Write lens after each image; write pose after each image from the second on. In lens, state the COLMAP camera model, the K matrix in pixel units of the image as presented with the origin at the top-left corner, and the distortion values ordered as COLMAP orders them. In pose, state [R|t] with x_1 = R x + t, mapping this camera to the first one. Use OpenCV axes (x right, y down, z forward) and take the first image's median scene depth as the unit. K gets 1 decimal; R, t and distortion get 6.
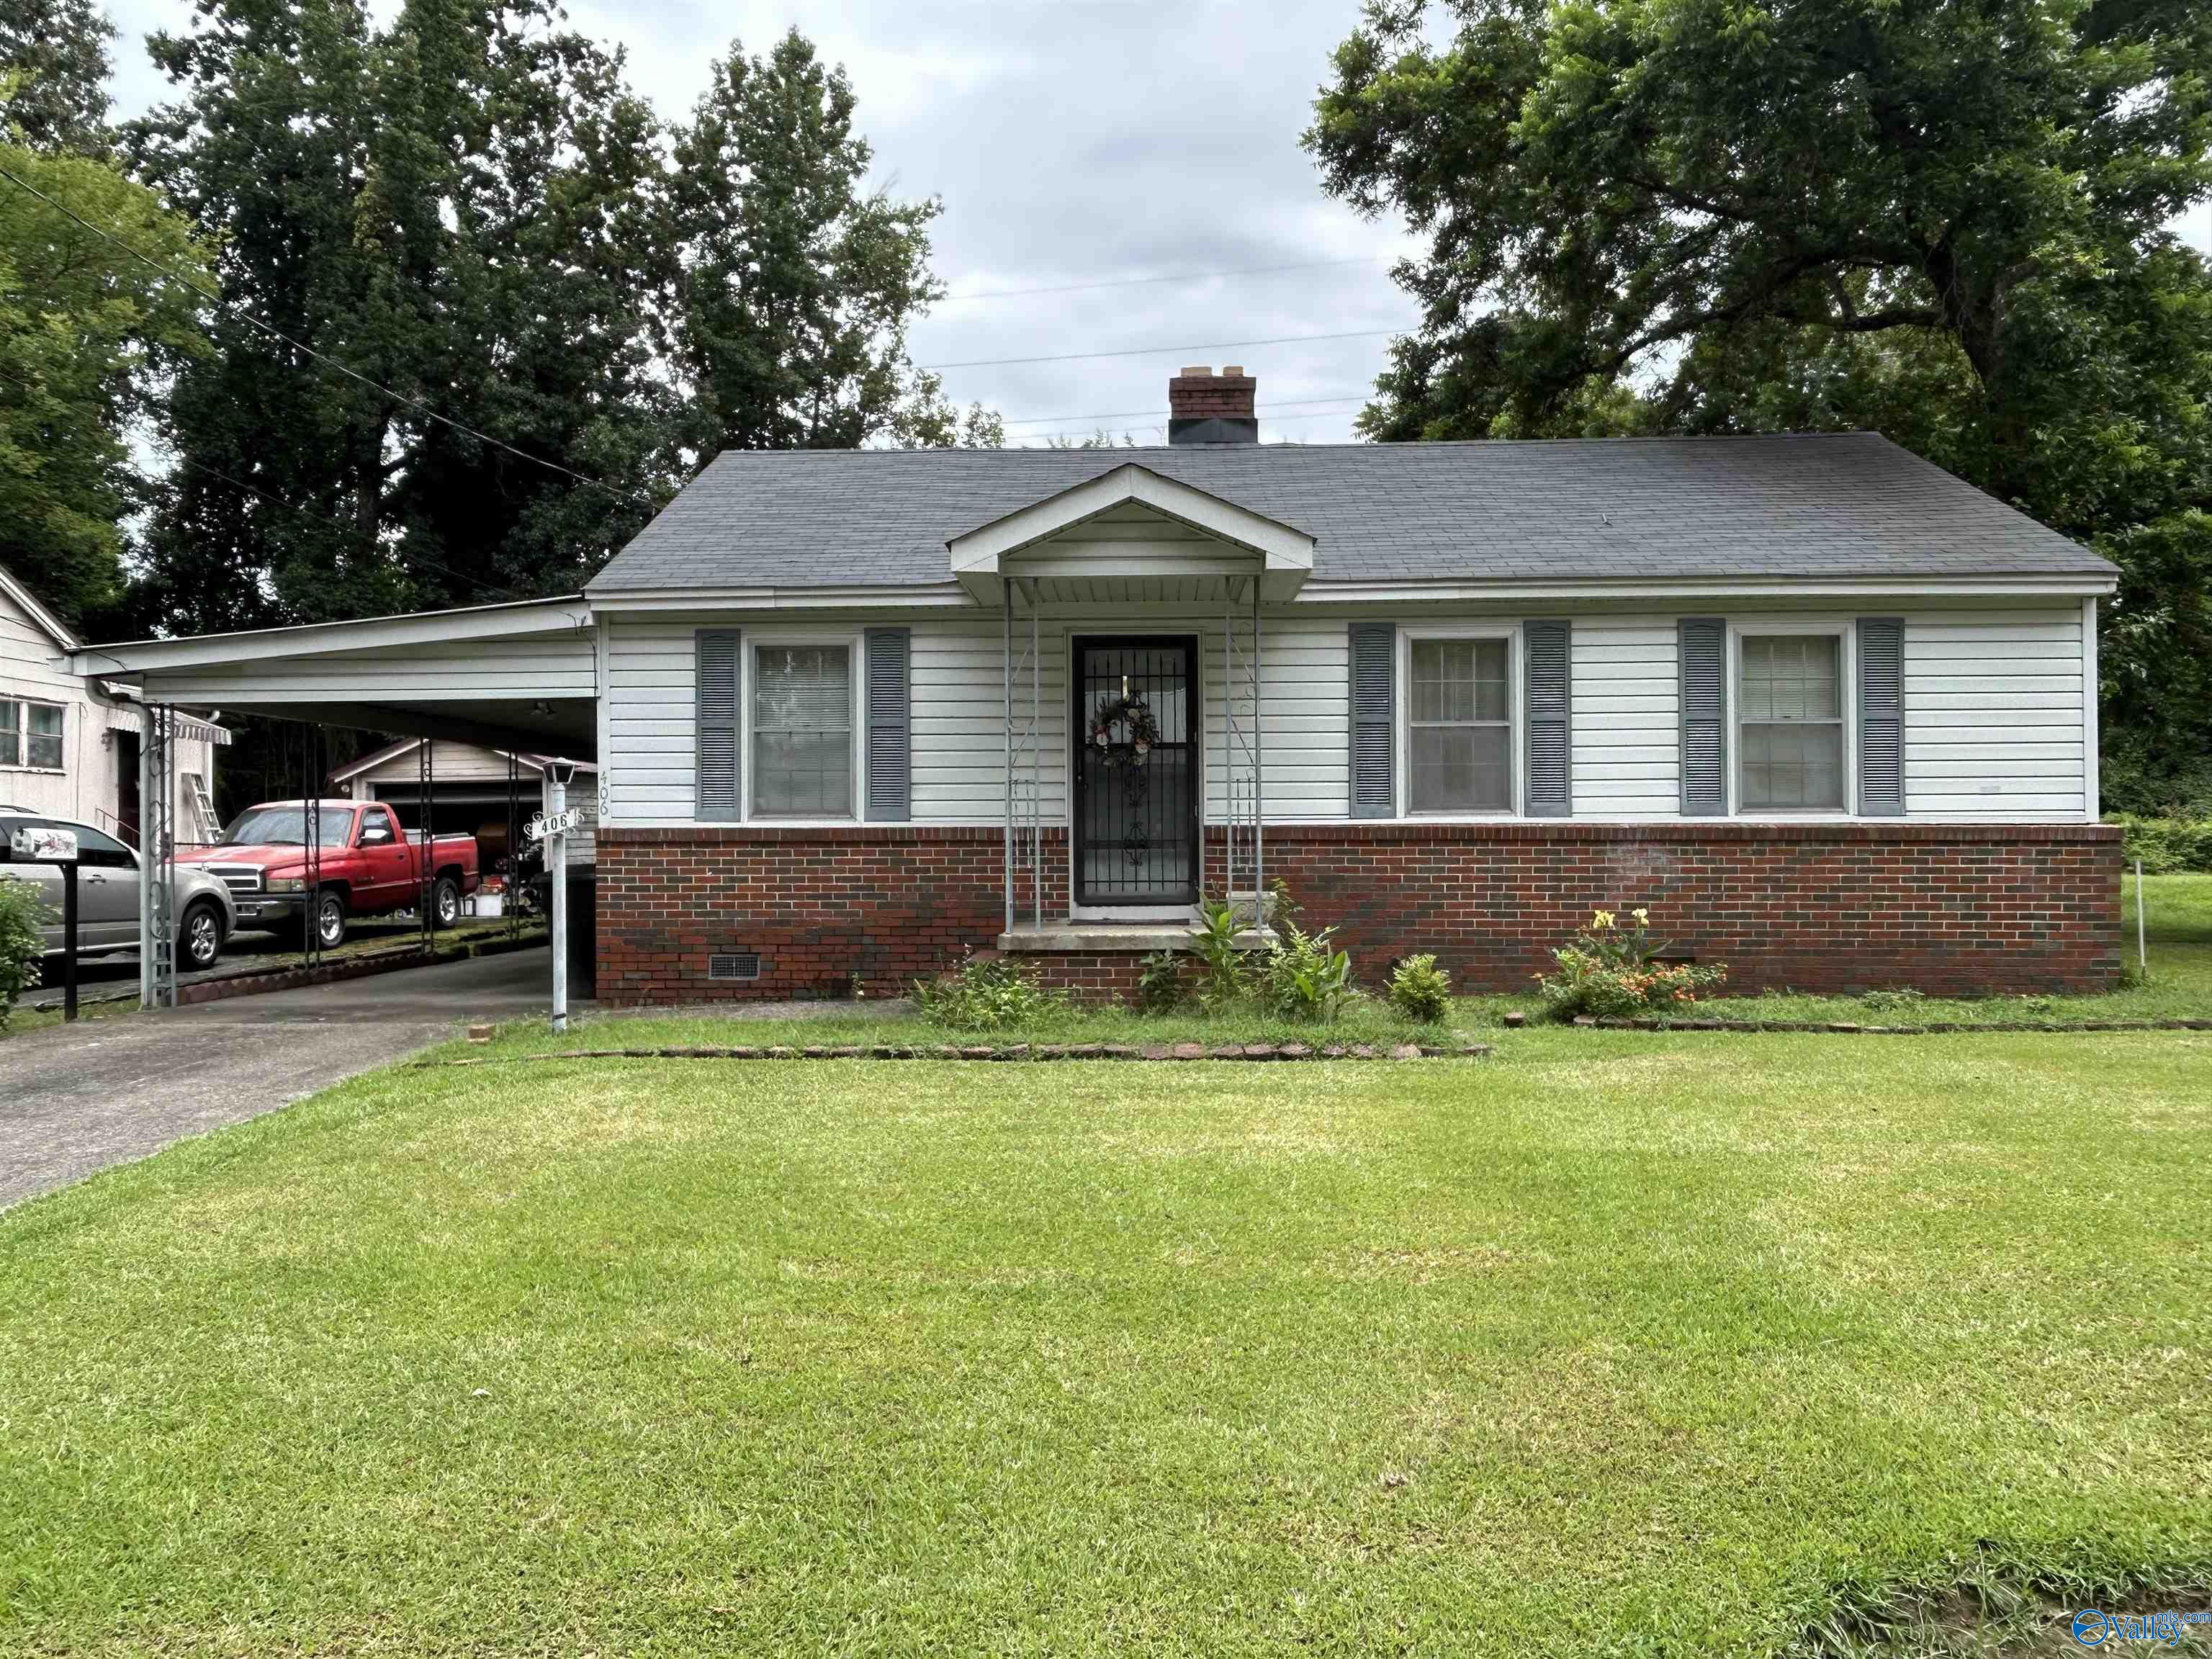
lens RADIAL K [[1633.3, 0, 1114.1], [0, 1633.3, 827.6], [0, 0, 1]] dist [0.000304, -0.001901]
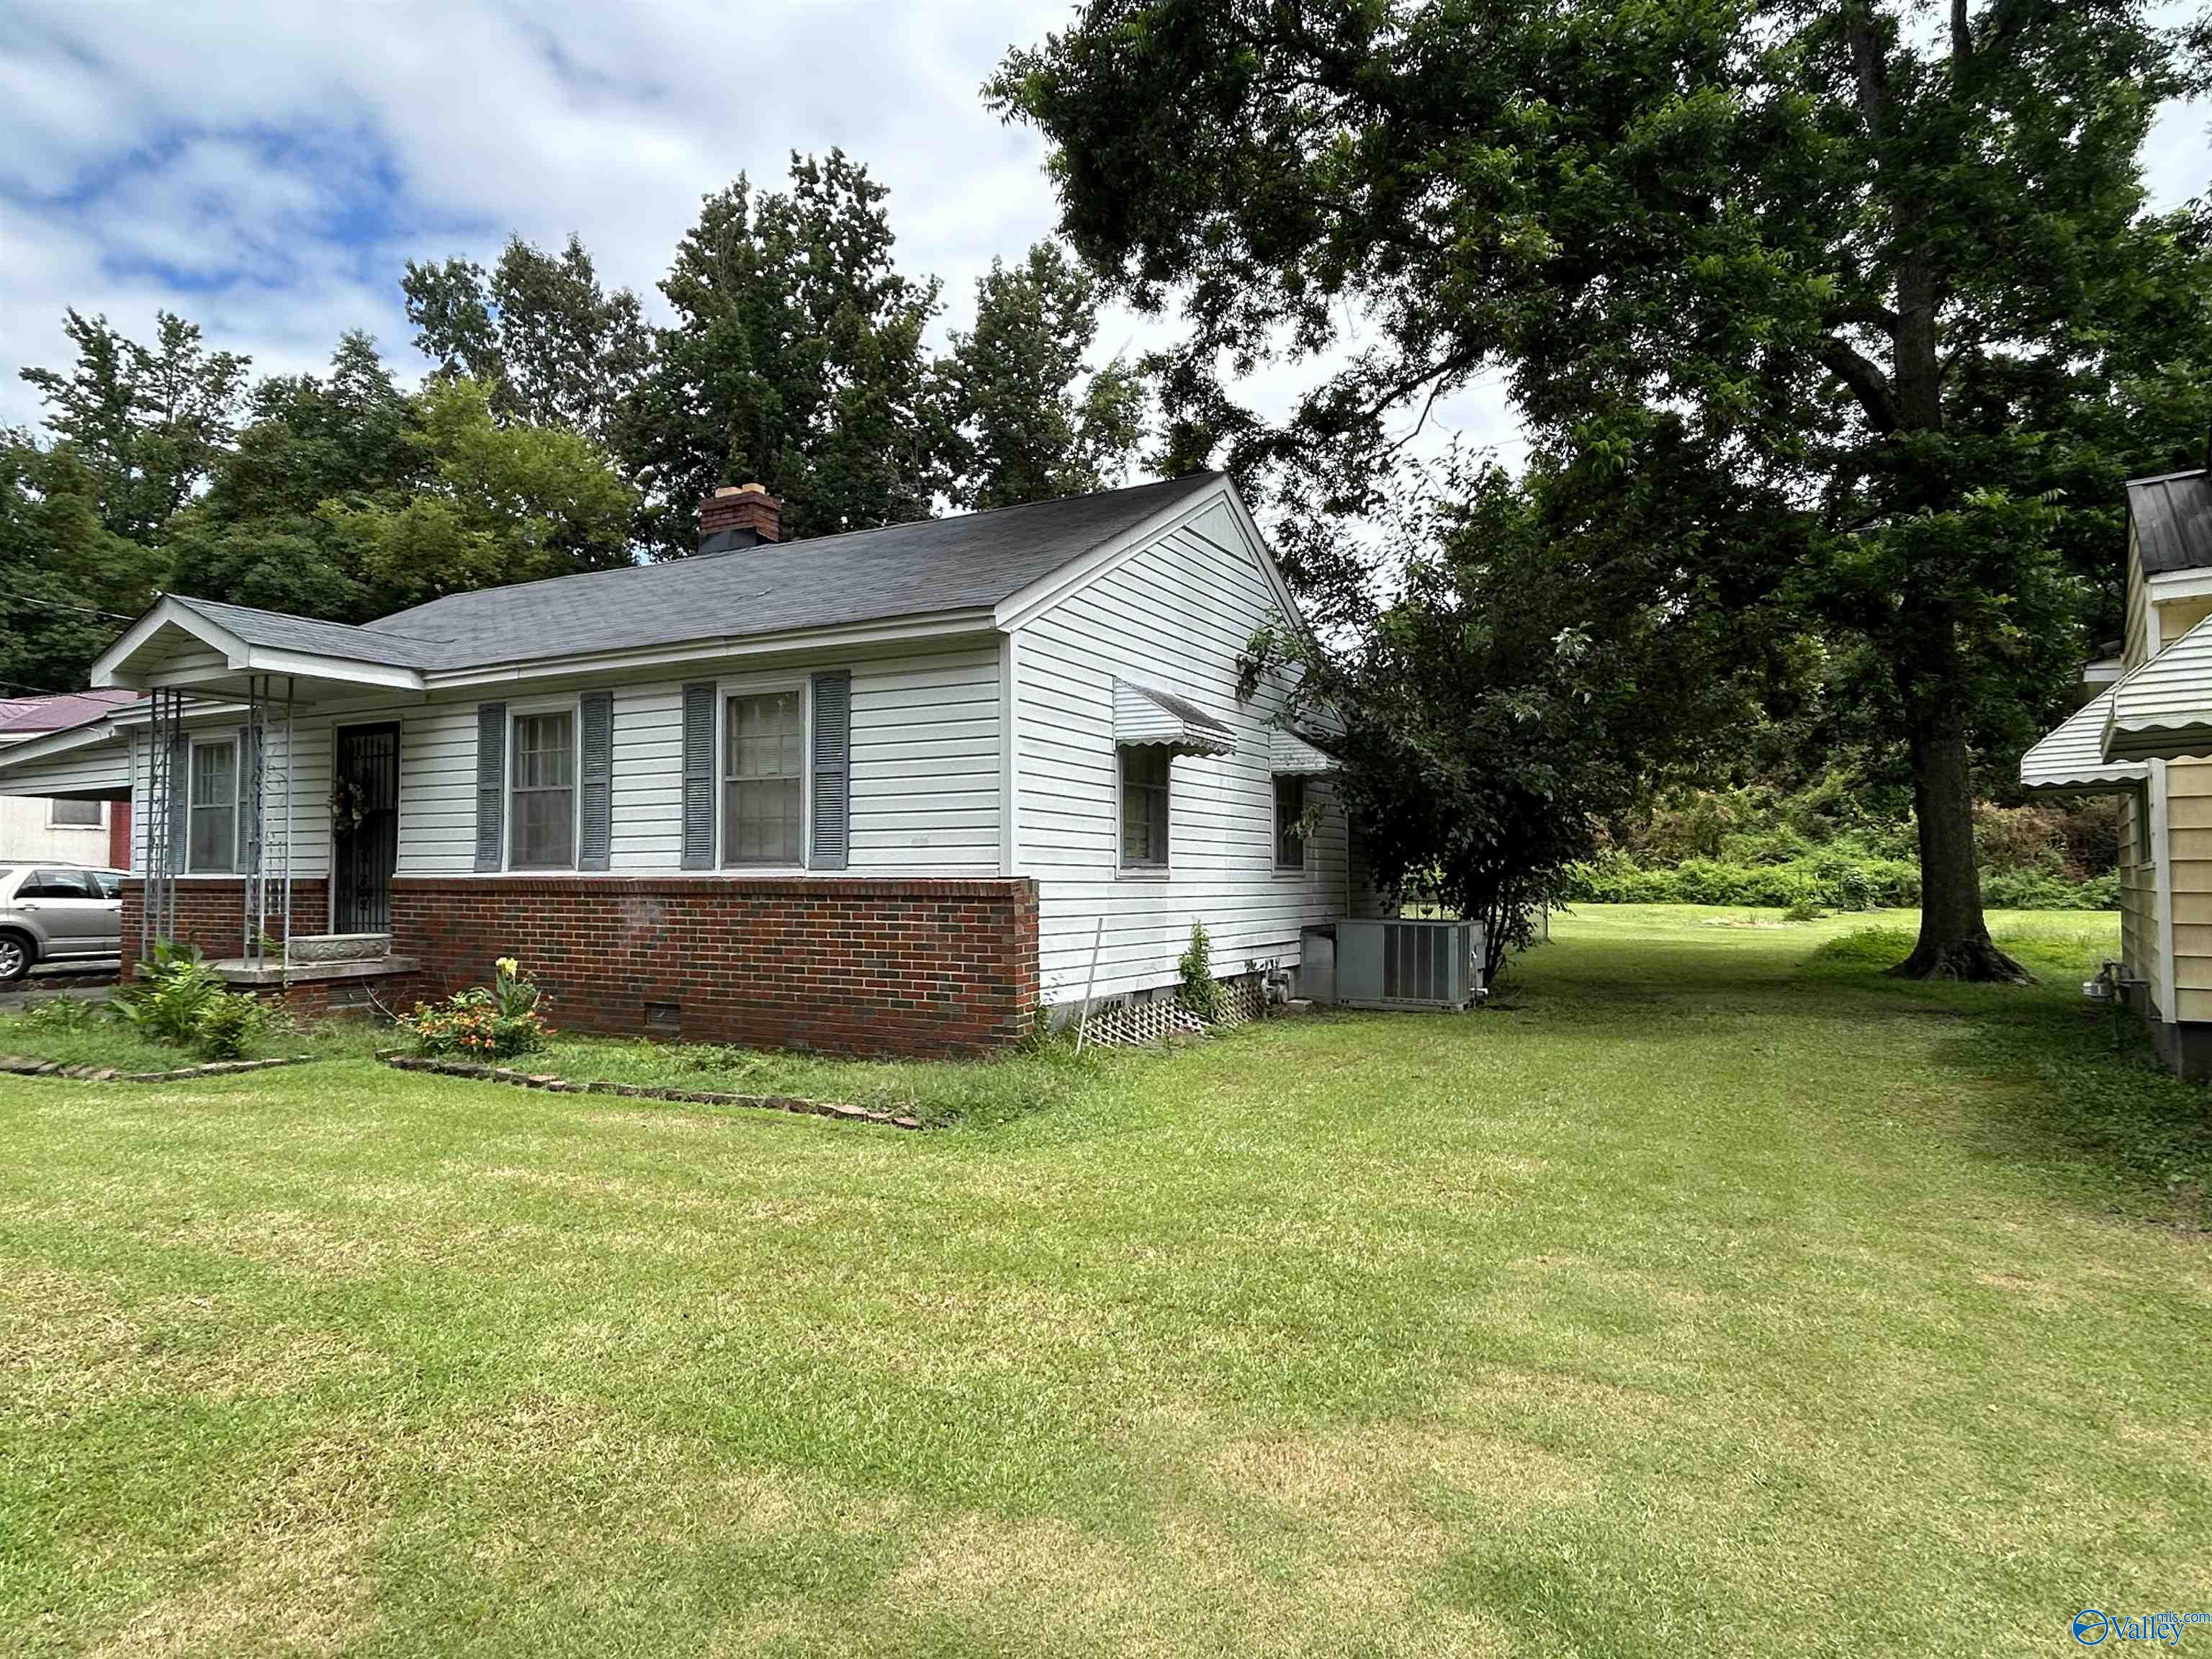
lens RADIAL K [[1350.8, 0, 1101.5], [0, 1350.8, 843.9], [0, 0, 1]] dist [-0.001080, -0.001138]
pose [[0.893593, -0.008947, -0.448788, 0.977873], [-0.002364, 0.999694, -0.024637, -0.003167], [0.448871, 0.023076, 0.893298, 0.339887]]
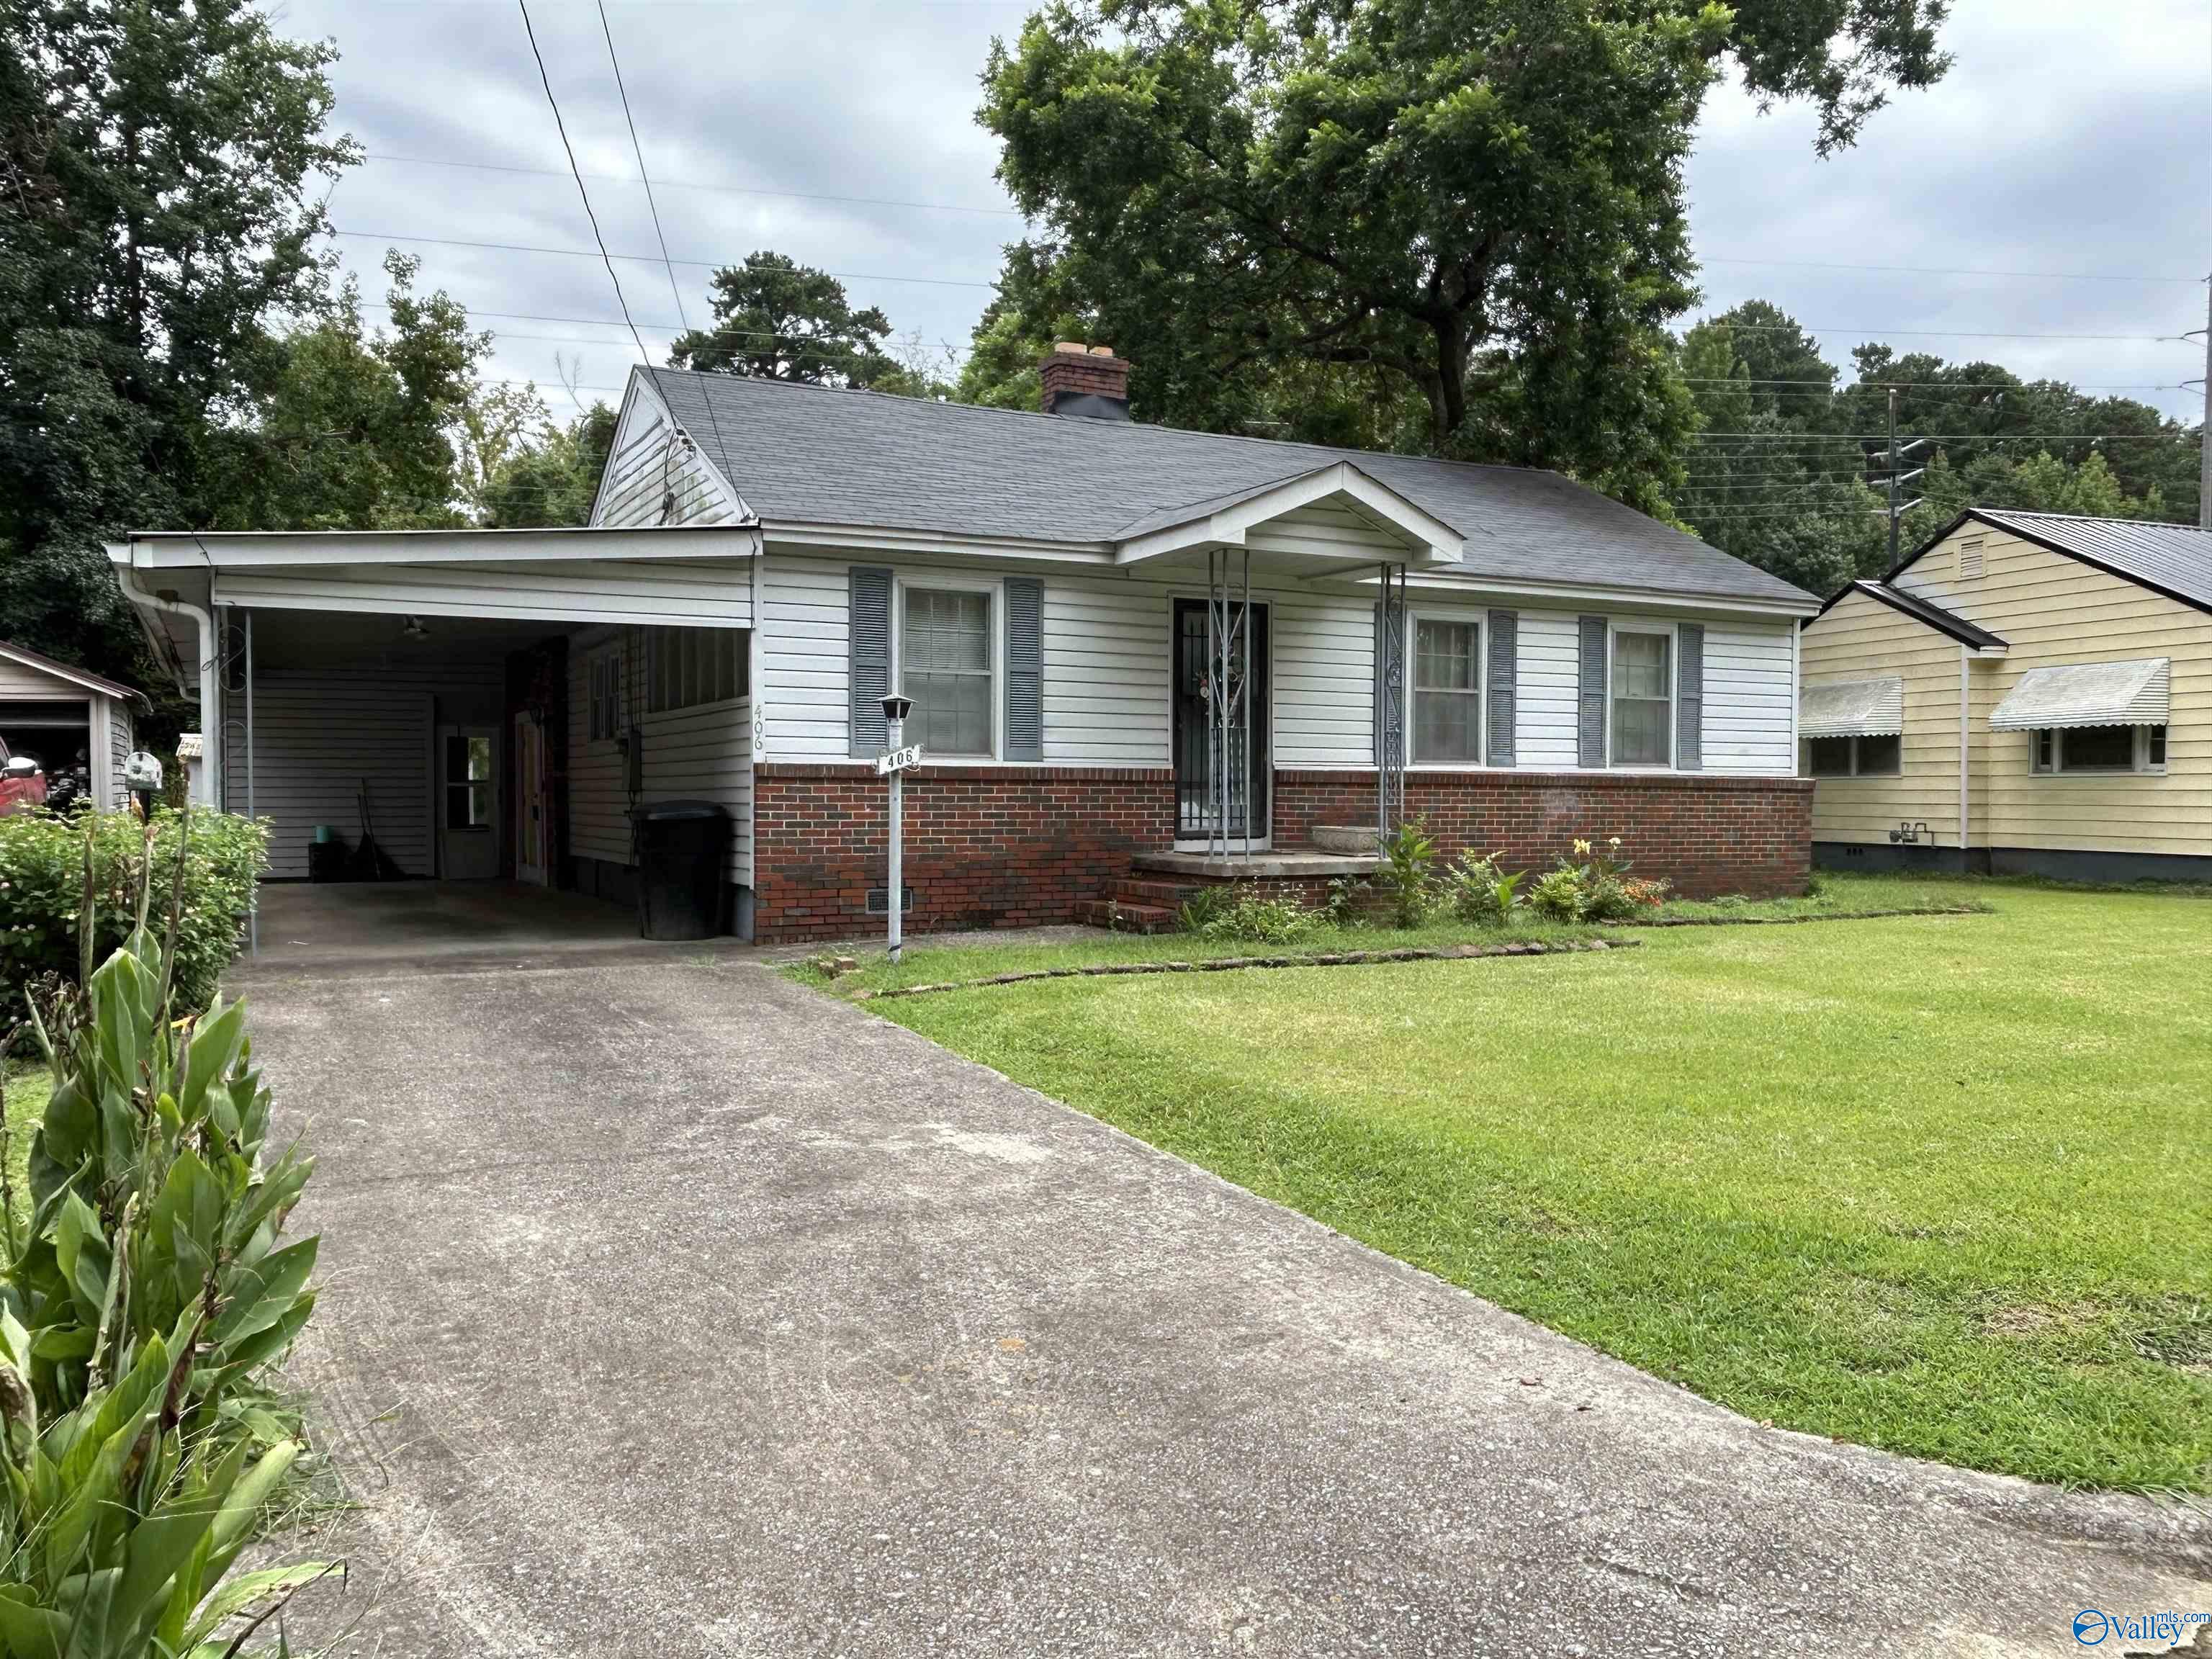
lens RADIAL K [[1673.4, 0, 1104.5], [0, 1673.4, 829.6], [0, 0, 1]] dist [0.002082, 0.001597]
pose [[0.871212, -0.002880, 0.490899, -0.635415], [-0.013233, 0.999482, 0.029348, 0.008072], [-0.490729, -0.032064, 0.870722, 0.021706]]
